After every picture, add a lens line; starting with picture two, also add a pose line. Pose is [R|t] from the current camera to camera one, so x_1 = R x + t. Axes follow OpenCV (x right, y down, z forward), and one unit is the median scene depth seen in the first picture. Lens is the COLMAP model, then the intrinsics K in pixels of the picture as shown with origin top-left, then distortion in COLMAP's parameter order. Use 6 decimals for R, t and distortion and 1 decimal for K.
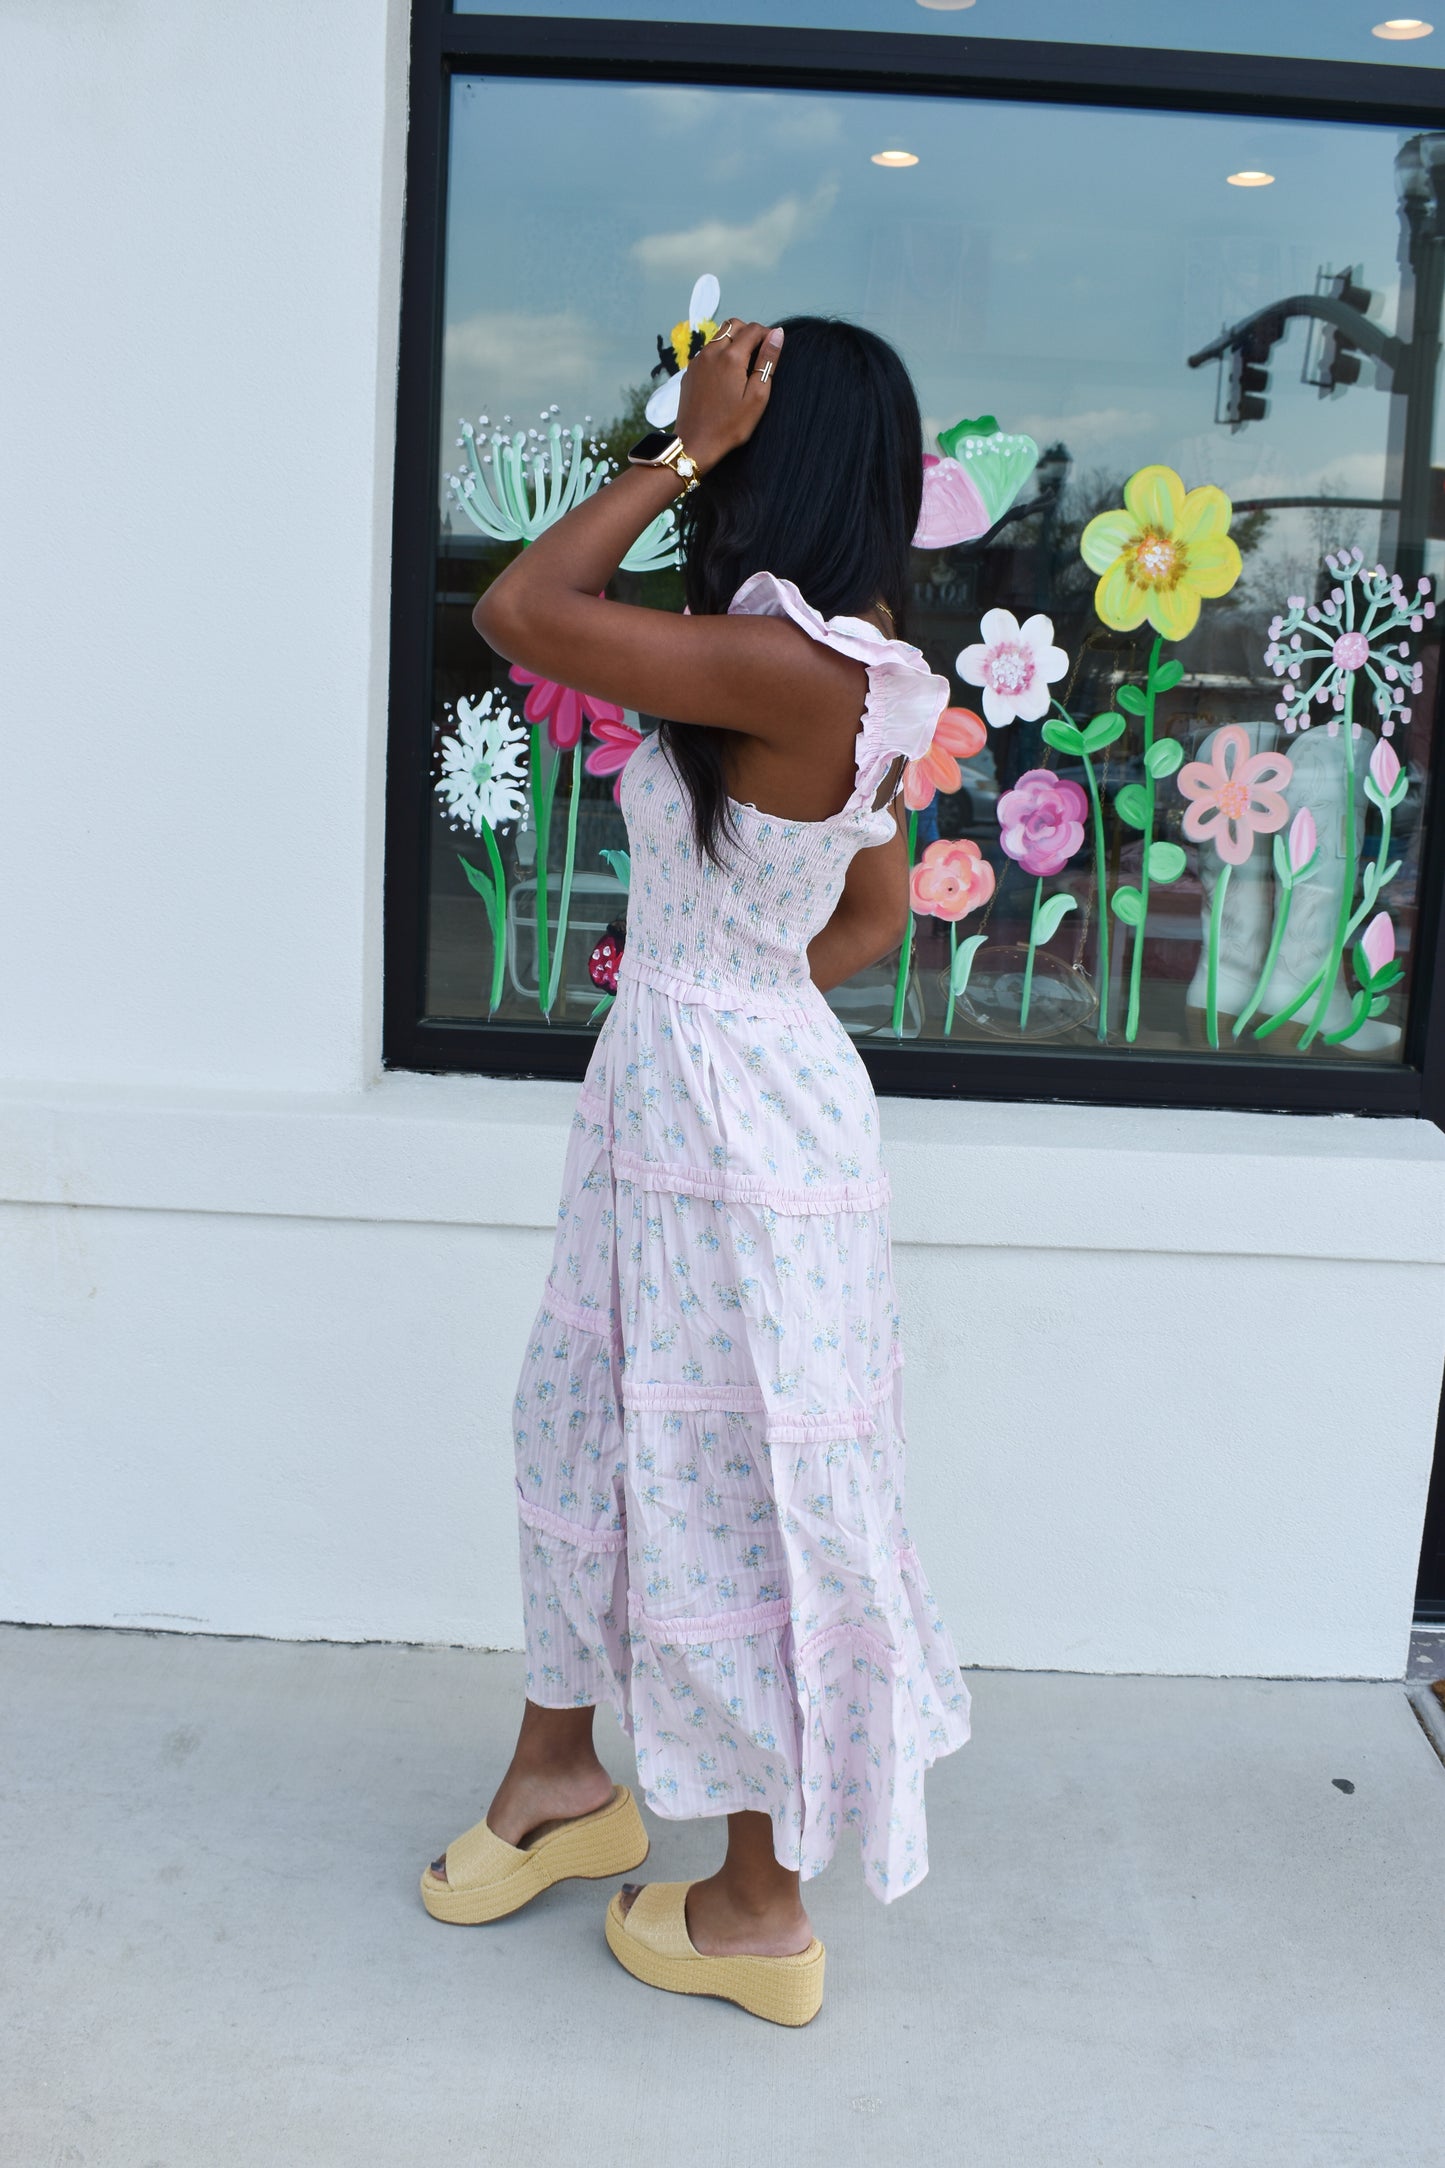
lens RADIAL K [[2024.9, 0, 729.5], [0, 2024.9, 1087.4], [0, 0, 1]] dist [-0.084961, 0.017760]
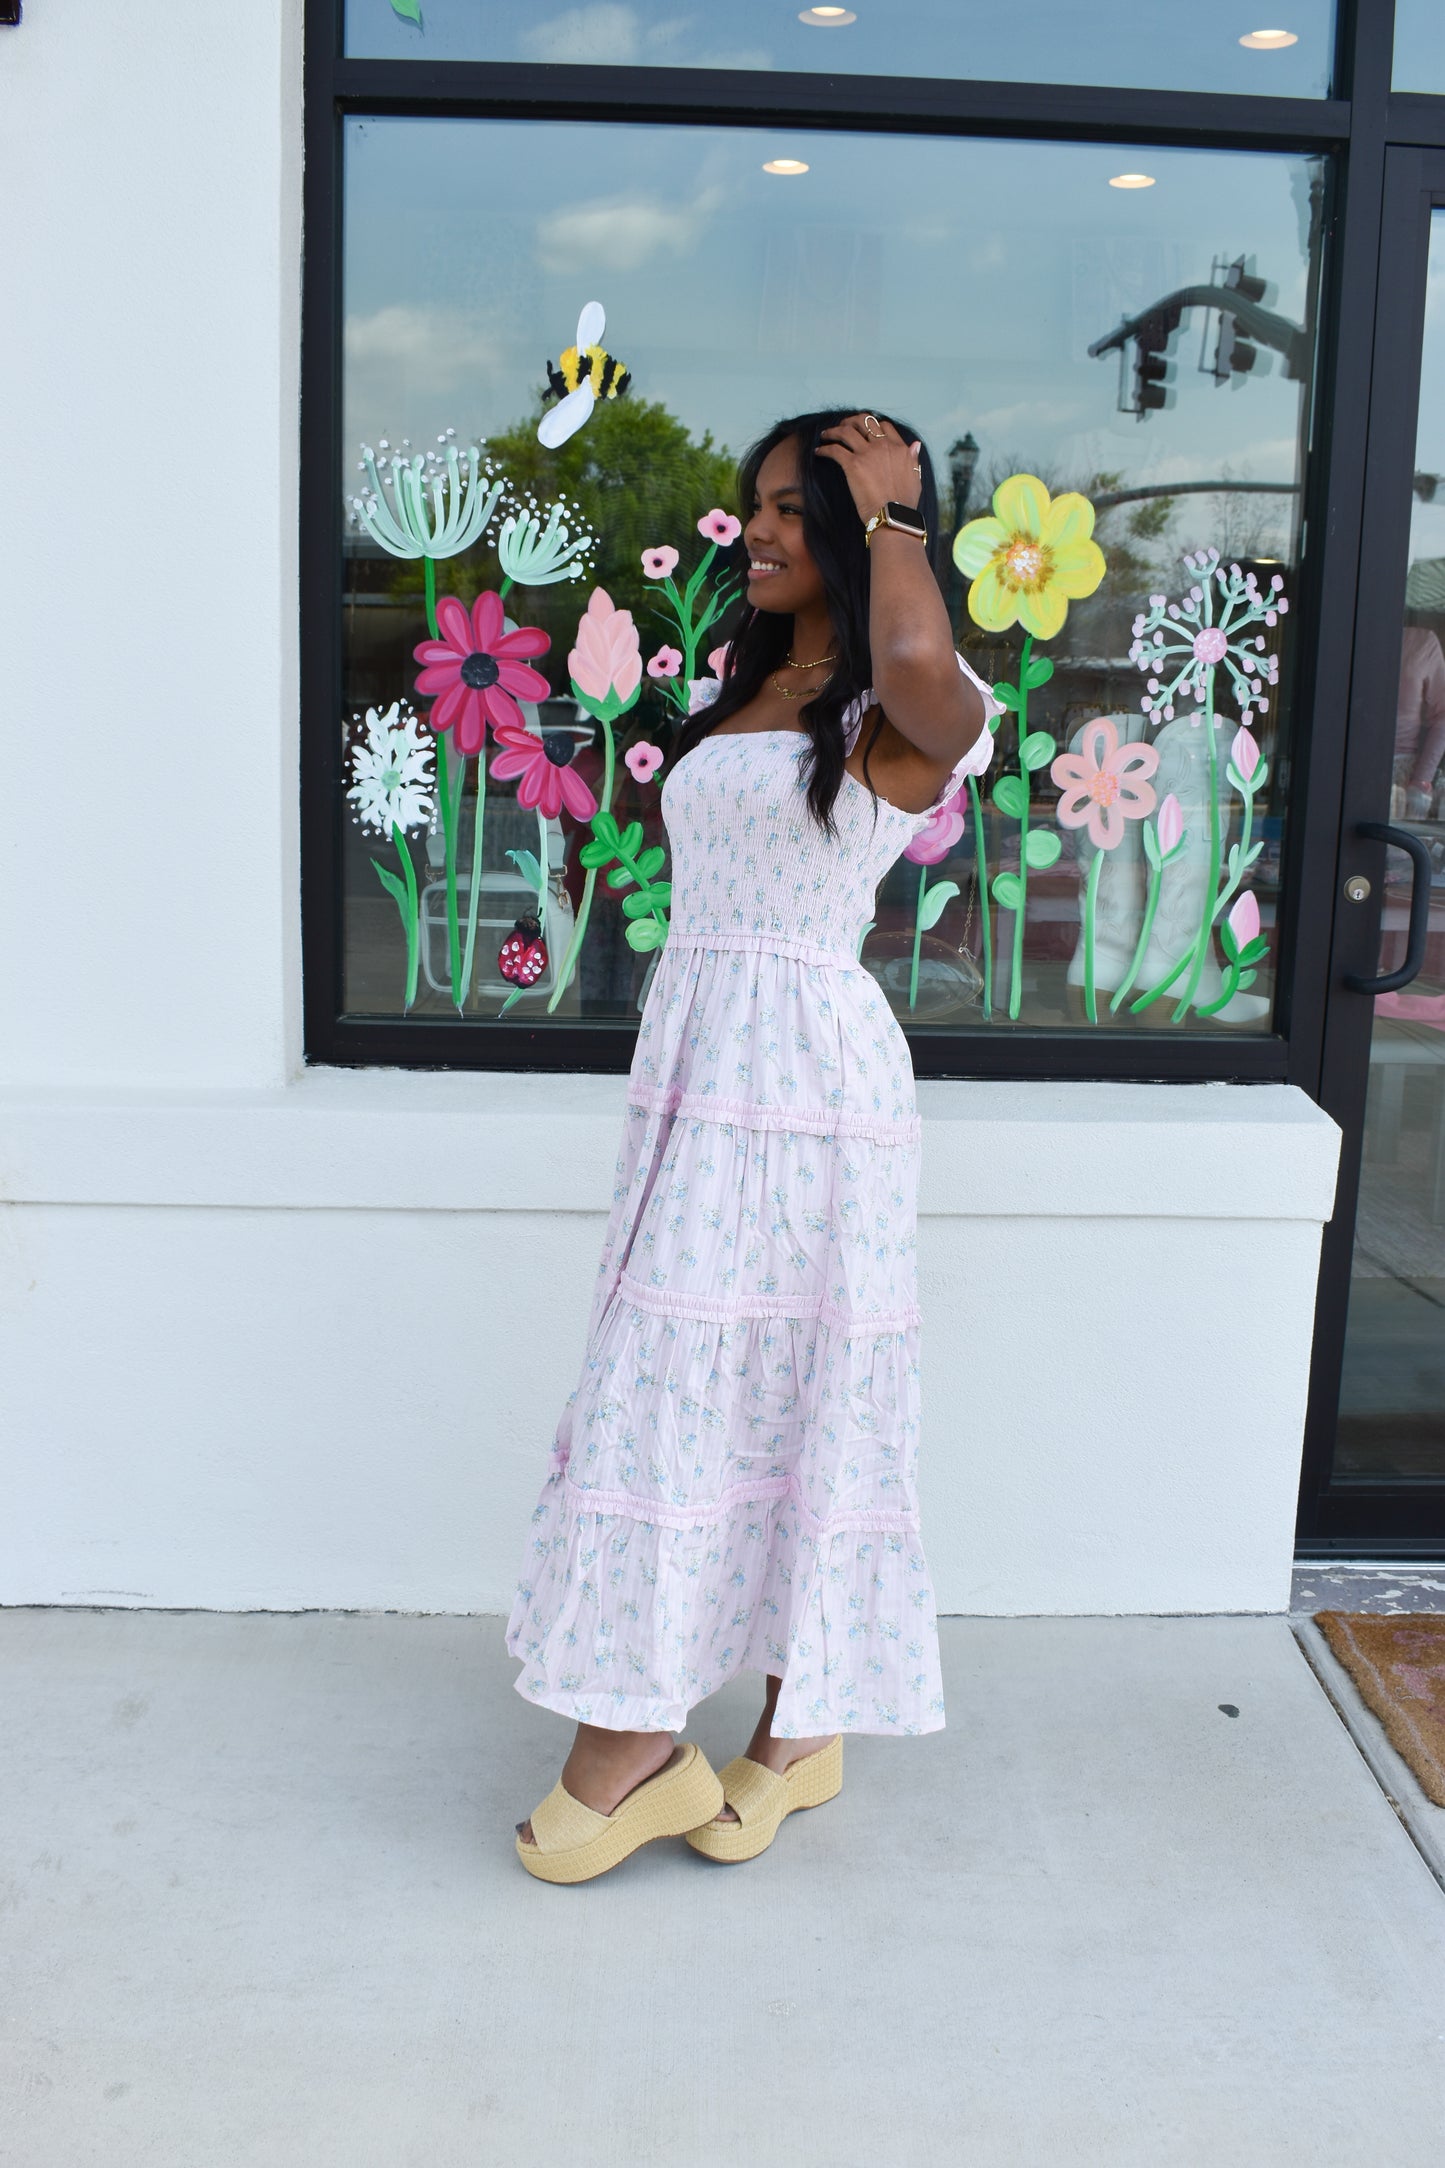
lens RADIAL K [[2027.5, 0, 733.0], [0, 2027.5, 1088.7], [0, 0, 1]] dist [-0.087711, 0.023019]
pose [[0.998938, -0.028100, 0.036501, 0.012078], [0.027973, 0.999601, 0.003979, 0.005515], [-0.036599, -0.002953, 0.999326, -0.056548]]
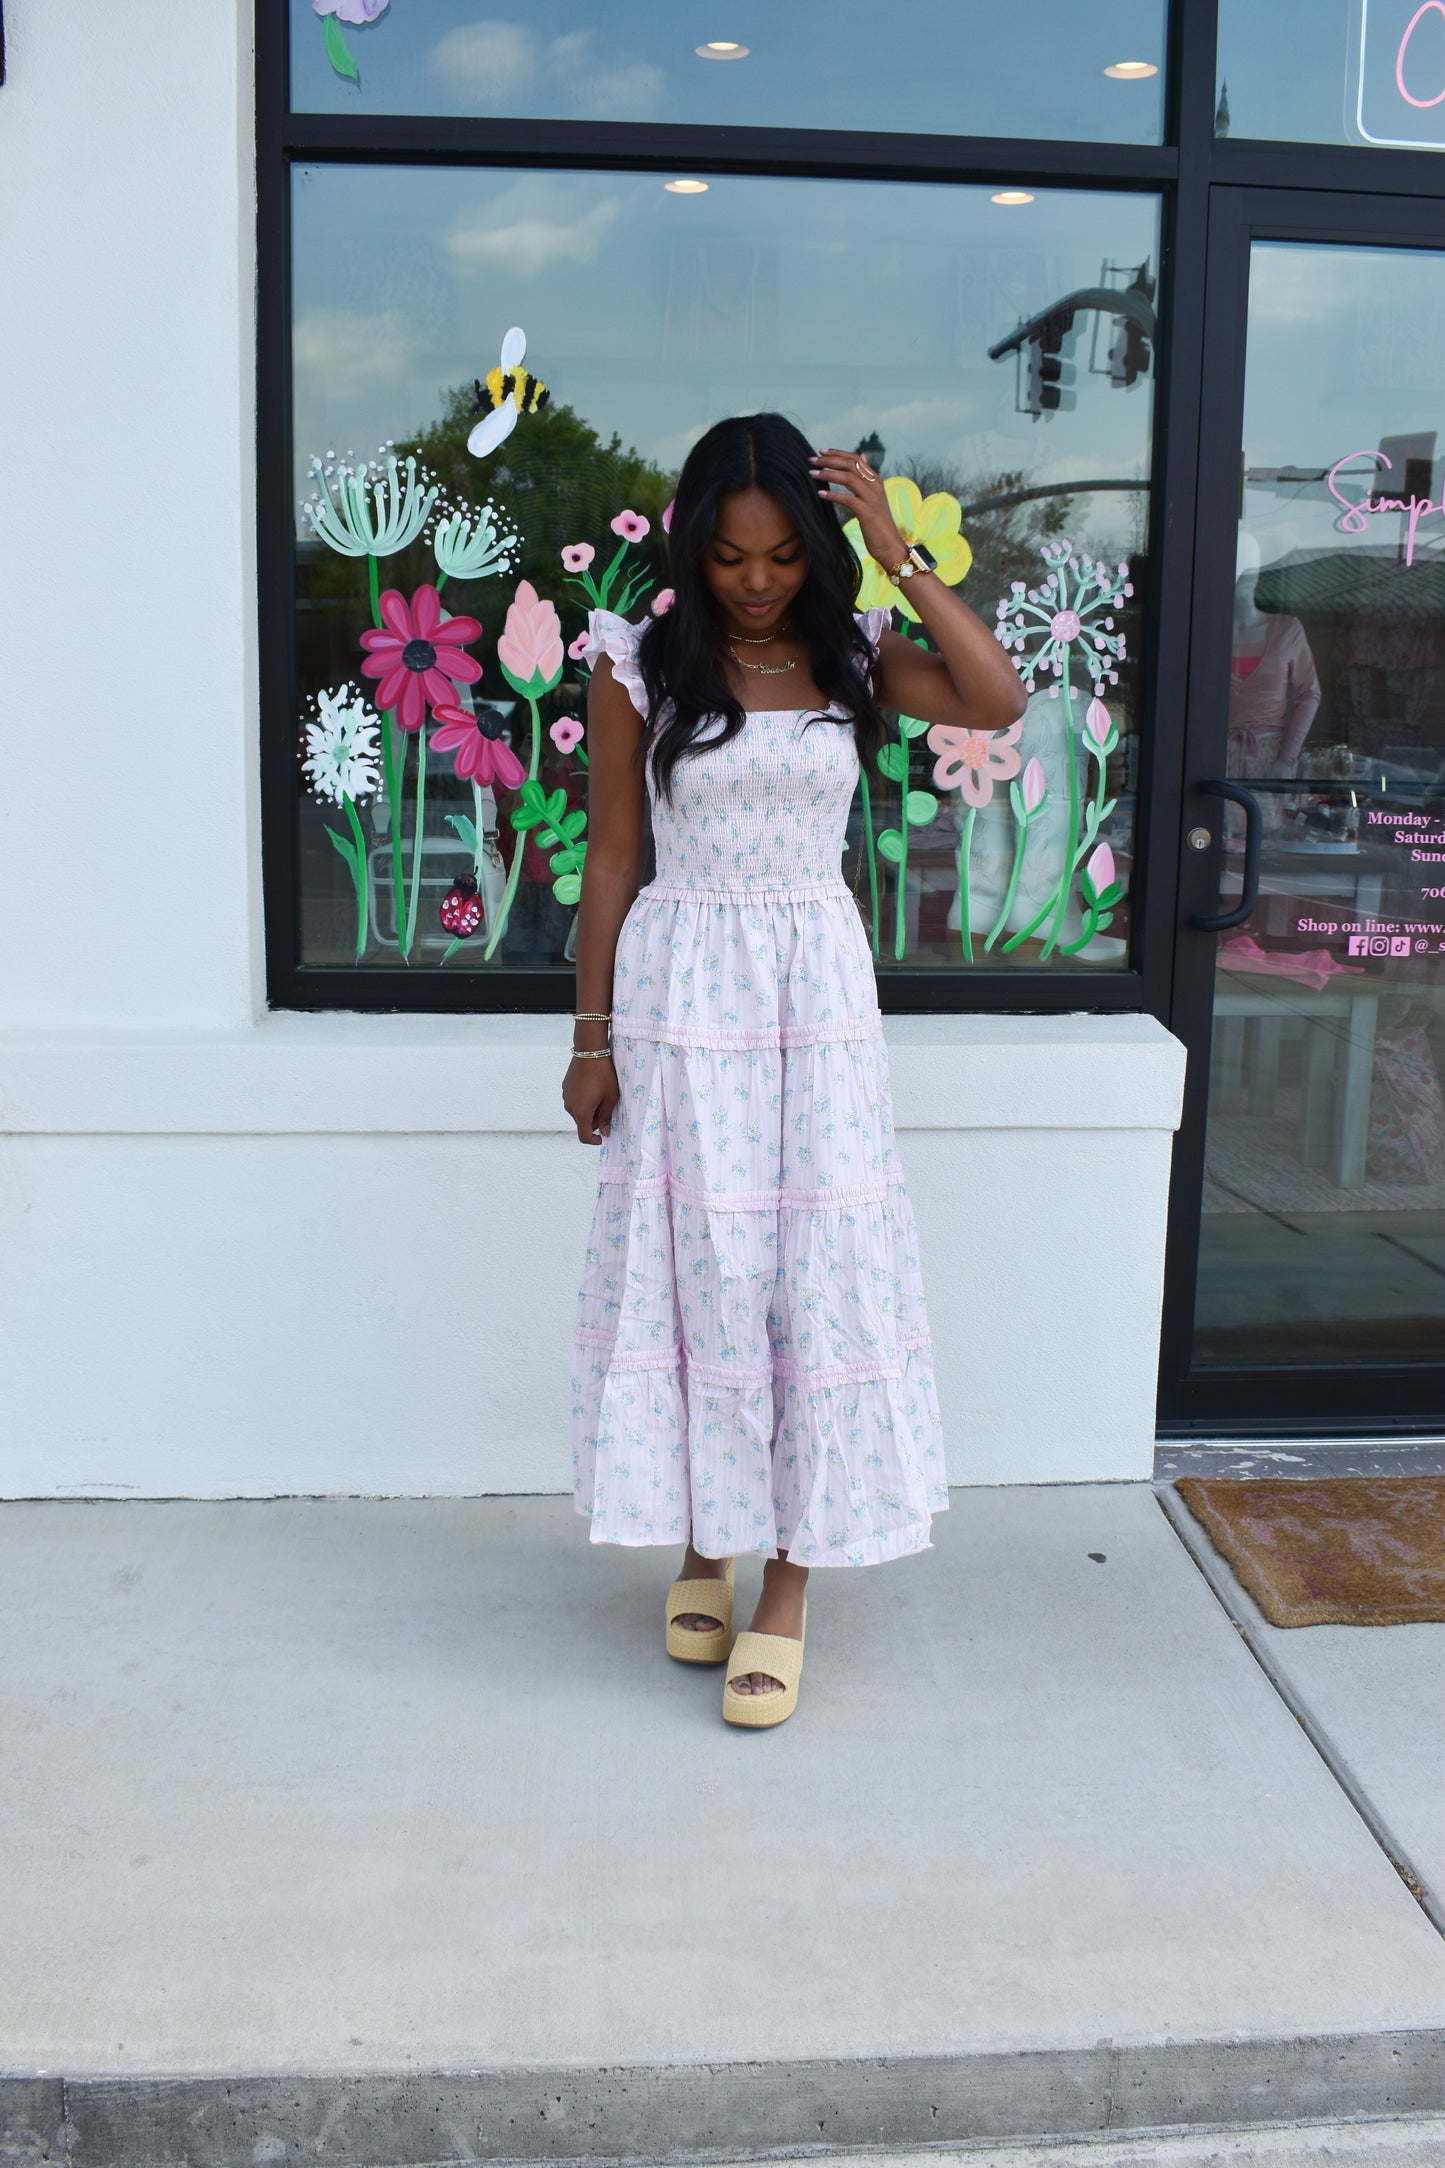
lens RADIAL K [[2029.0, 0, 730.5], [0, 2029.0, 1085.9], [0, 0, 1]] dist [-0.087012, 0.022981]
pose [[0.996072, -0.046332, 0.075464, 0.005629], [0.046218, 0.998926, 0.003258, 0.044633], [-0.075533, 0.000242, 0.997143, -0.192229]]
